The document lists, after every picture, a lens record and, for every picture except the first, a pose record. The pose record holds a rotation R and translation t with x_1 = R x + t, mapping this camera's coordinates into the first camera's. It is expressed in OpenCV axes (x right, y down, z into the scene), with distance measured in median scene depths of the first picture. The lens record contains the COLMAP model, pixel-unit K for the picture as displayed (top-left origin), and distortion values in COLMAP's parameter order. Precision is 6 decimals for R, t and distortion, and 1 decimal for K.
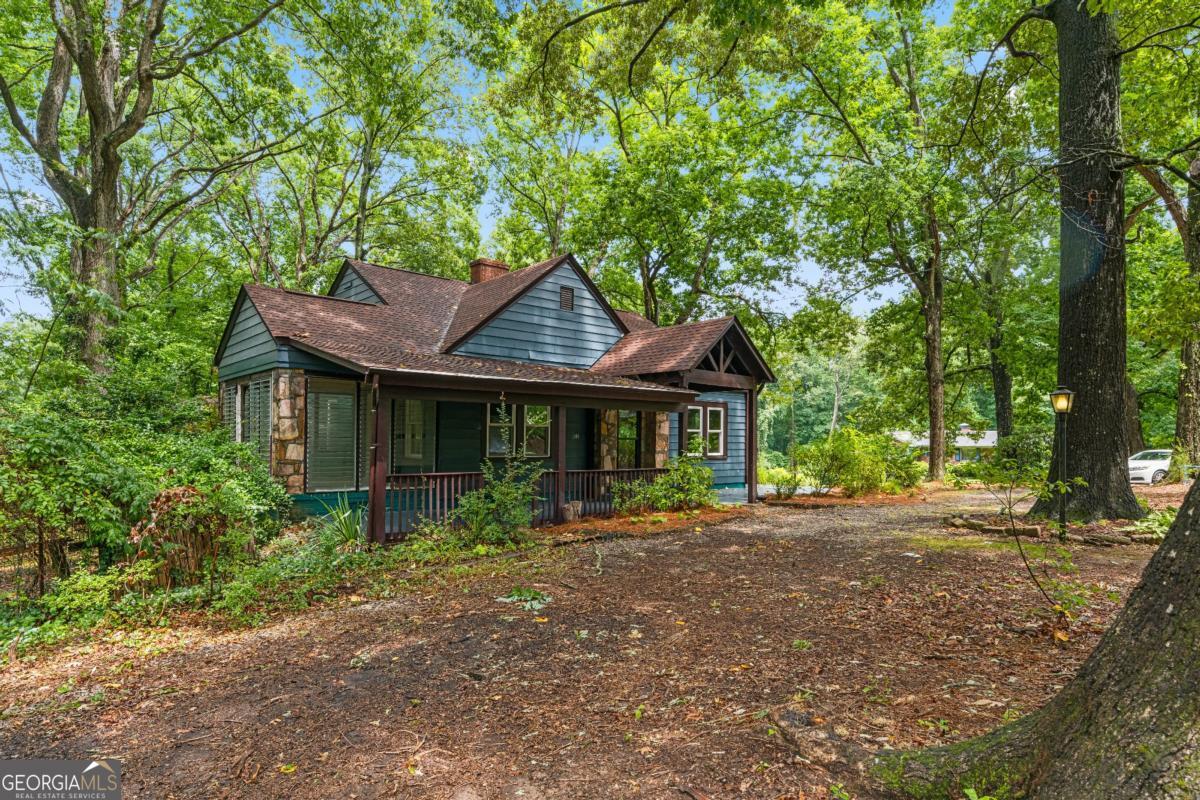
lens RADIAL K [[653.3, 0, 600.5], [0, 653.3, 421.1], [0, 0, 1]] dist [0.000476, 0.000011]
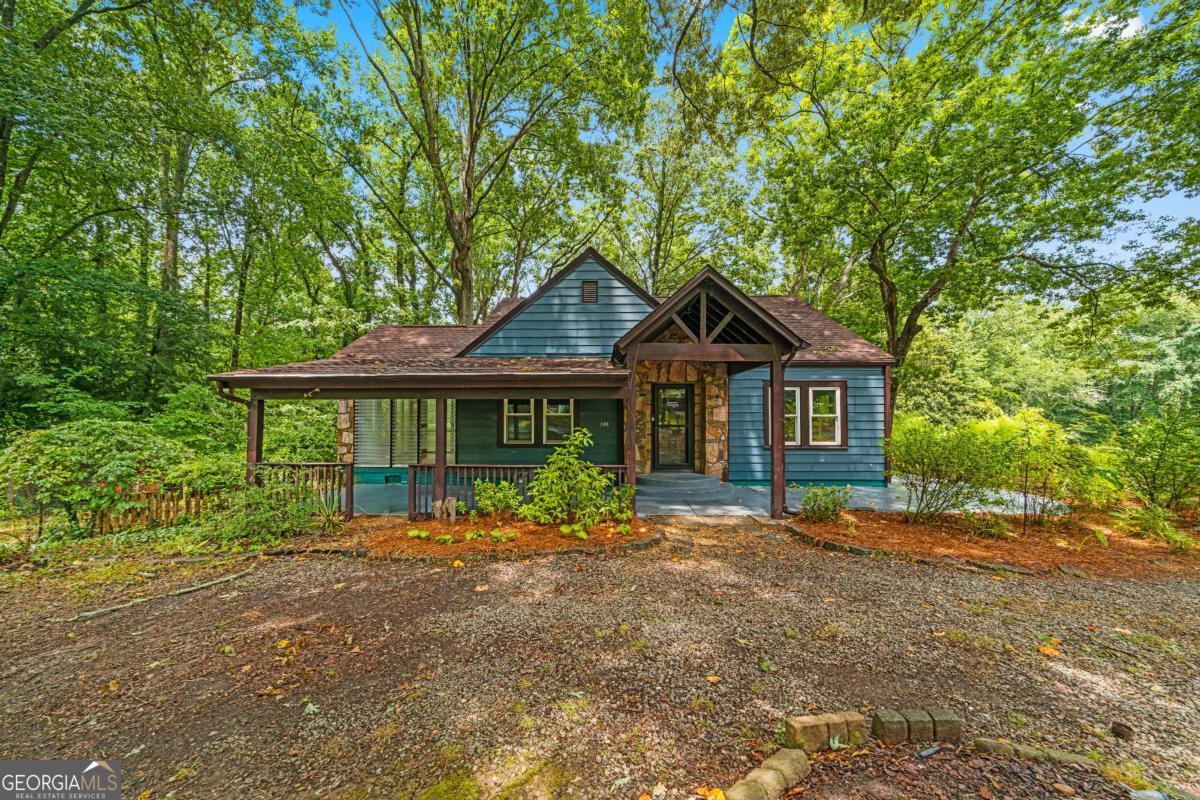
lens RADIAL K [[413.0, 0, 600.0], [0, 413.0, 400.0], [0, 0, 1]] dist [-0.001408, -0.000139]
pose [[0.740264, -0.031901, -0.671559, 0.387496], [0.025294, 0.999488, -0.019597, -0.001798], [0.671841, -0.002480, 0.740692, 0.512197]]
